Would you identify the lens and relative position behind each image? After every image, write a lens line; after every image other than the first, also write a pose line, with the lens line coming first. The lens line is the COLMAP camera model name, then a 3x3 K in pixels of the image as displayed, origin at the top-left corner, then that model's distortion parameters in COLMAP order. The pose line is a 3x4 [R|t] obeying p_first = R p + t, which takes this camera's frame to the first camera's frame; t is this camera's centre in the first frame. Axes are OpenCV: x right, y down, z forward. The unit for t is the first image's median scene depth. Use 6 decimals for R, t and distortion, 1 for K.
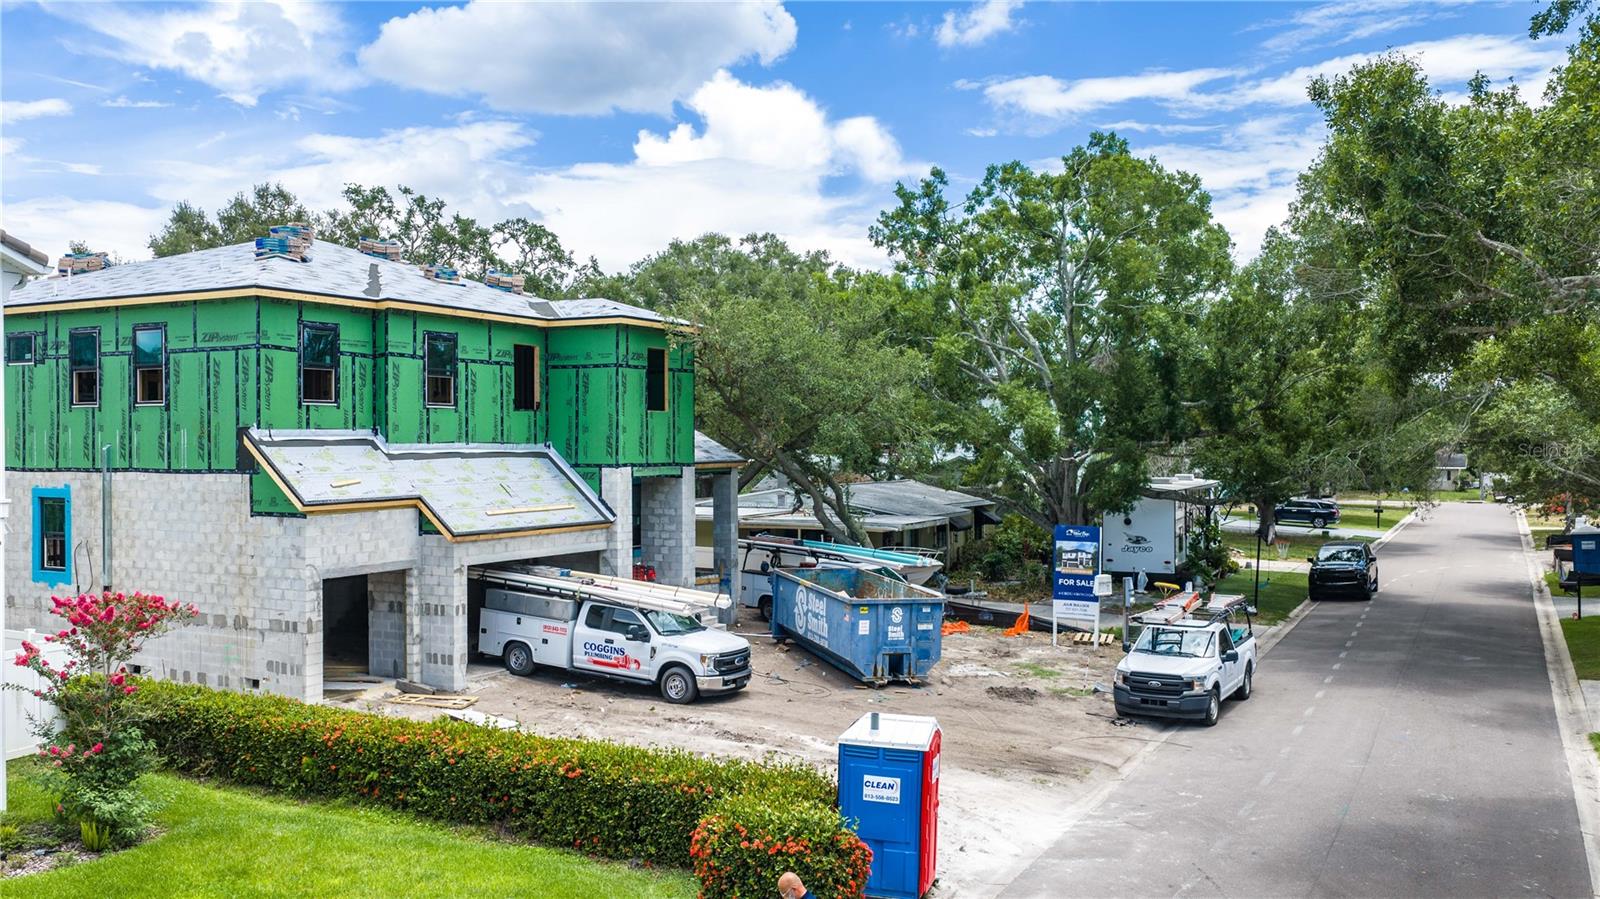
lens RADIAL K [[1309.7, 0, 800.0], [0, 1309.7, 449.5], [0, 0, 1]] dist [0.008805, -0.003699]
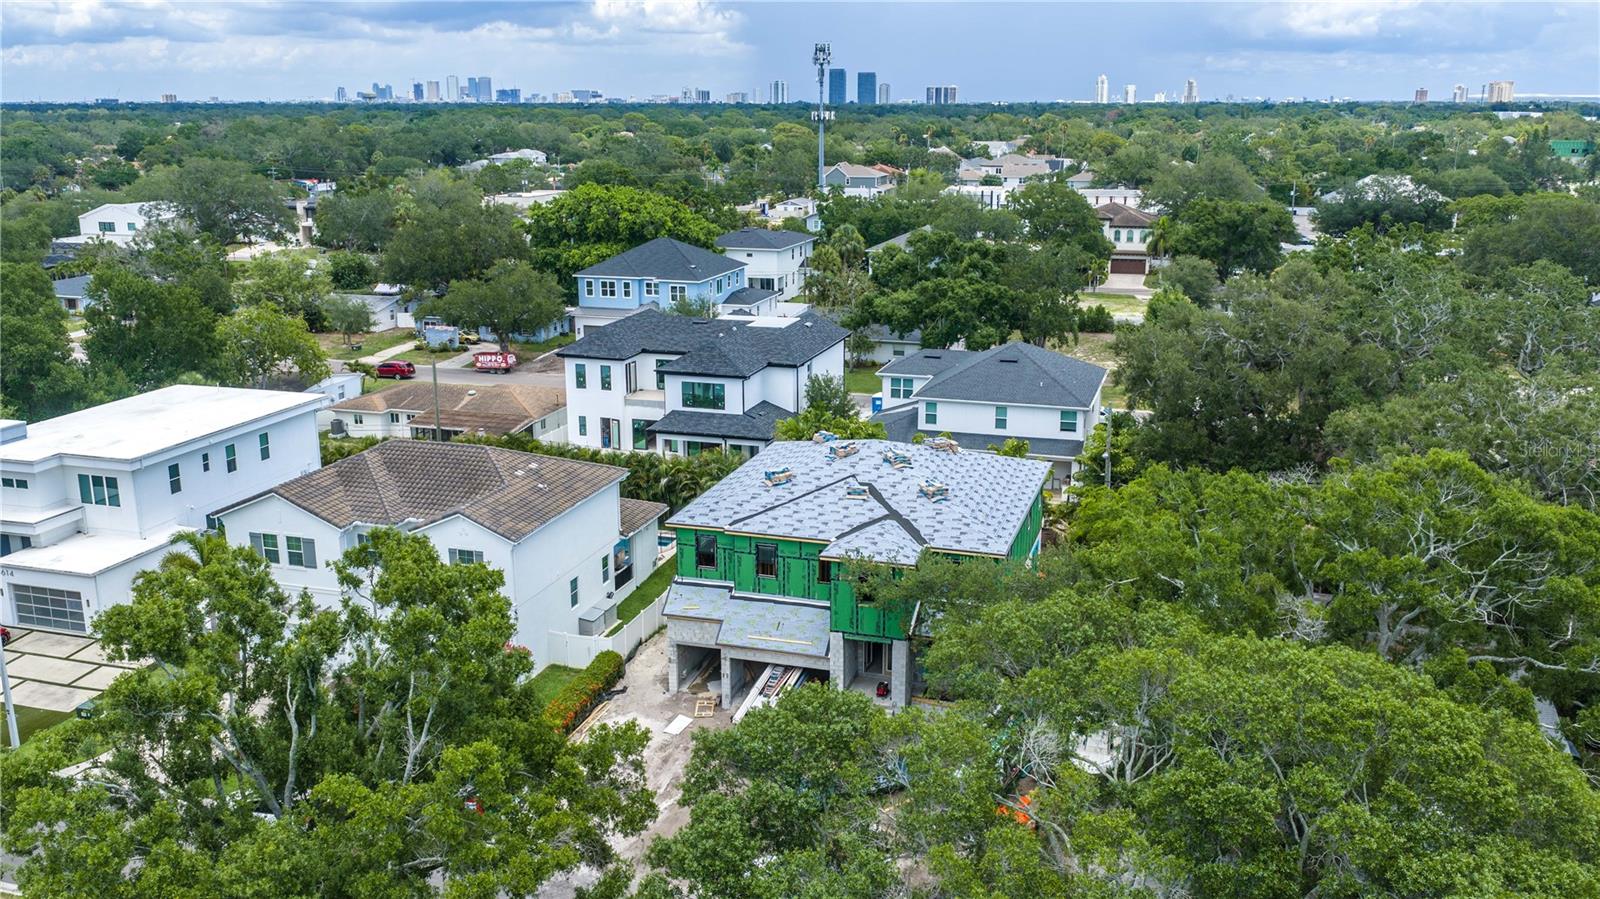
lens RADIAL K [[1361.2, 0, 800.0], [0, 1361.2, 449.5], [0, 0, 1]] dist [-0.003287, -0.004180]
pose [[0.195624, 0.248720, -0.948615, 1.797428], [-0.004912, 0.967540, 0.252669, -0.804054], [0.980667, -0.044769, 0.190495, 0.684715]]
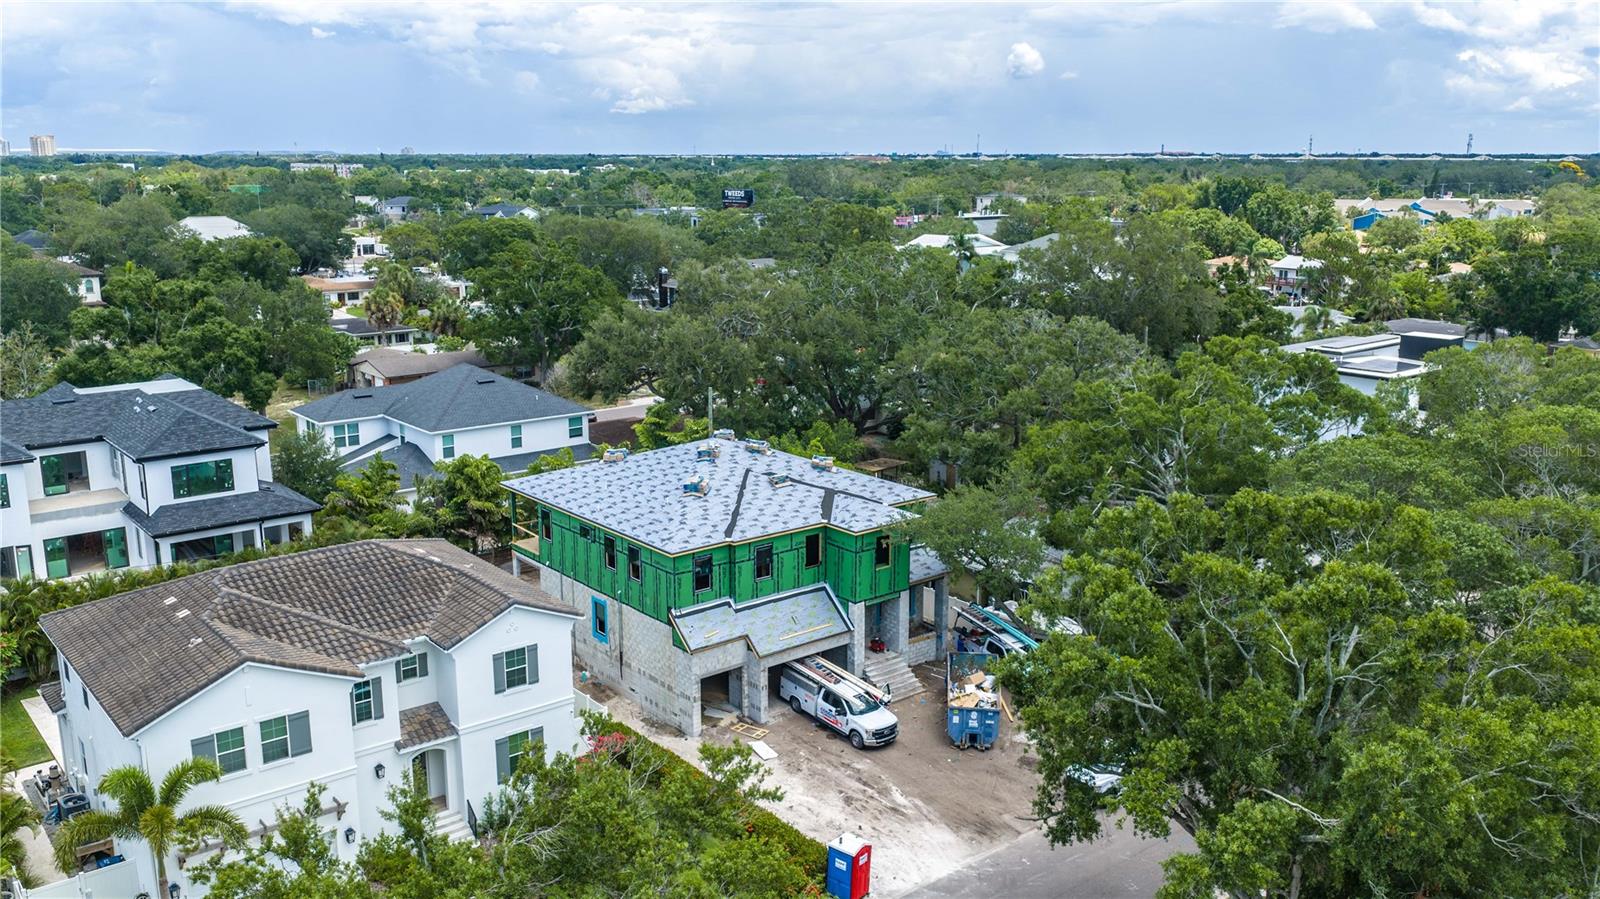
lens RADIAL K [[1309.7, 0, 800.0], [0, 1309.7, 449.5], [0, 0, 1]] dist [0.008805, -0.003699]
pose [[0.920819, 0.088943, -0.379713, 0.557872], [-0.005126, 0.976322, 0.216260, -0.701751], [0.389957, -0.197190, 0.899472, -0.803613]]
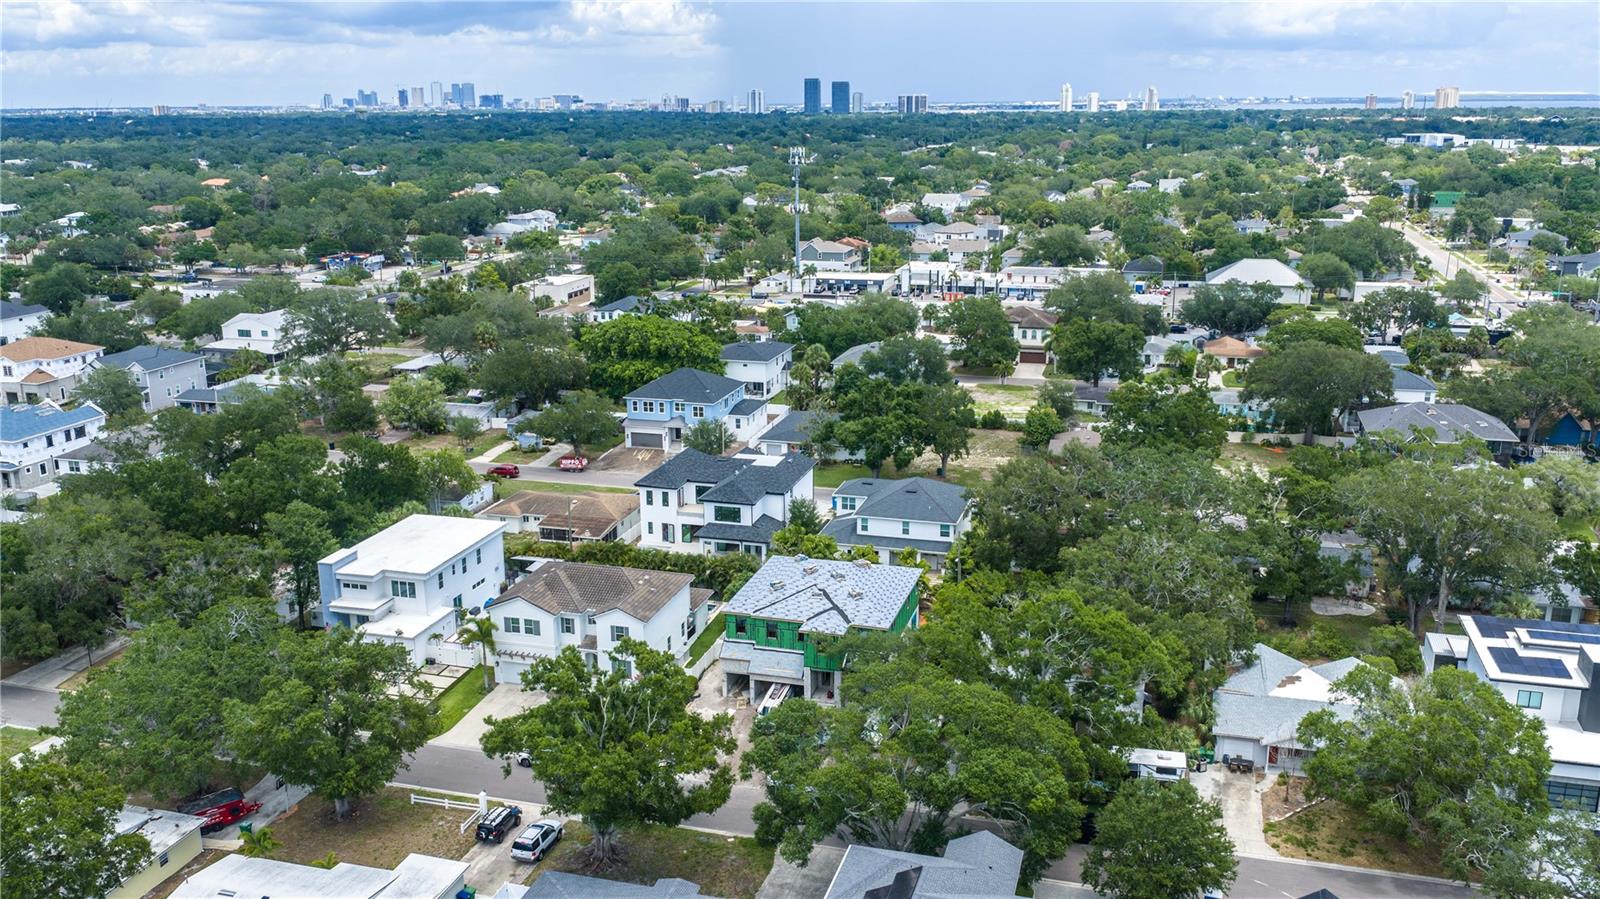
lens RADIAL K [[1309.7, 0, 800.0], [0, 1309.7, 449.5], [0, 0, 1]] dist [0.008805, -0.003699]
pose [[0.212676, 0.249454, -0.944744, 3.644904], [0.001101, 0.966801, 0.255527, -1.735501], [0.977122, -0.055385, 0.205341, 0.288655]]
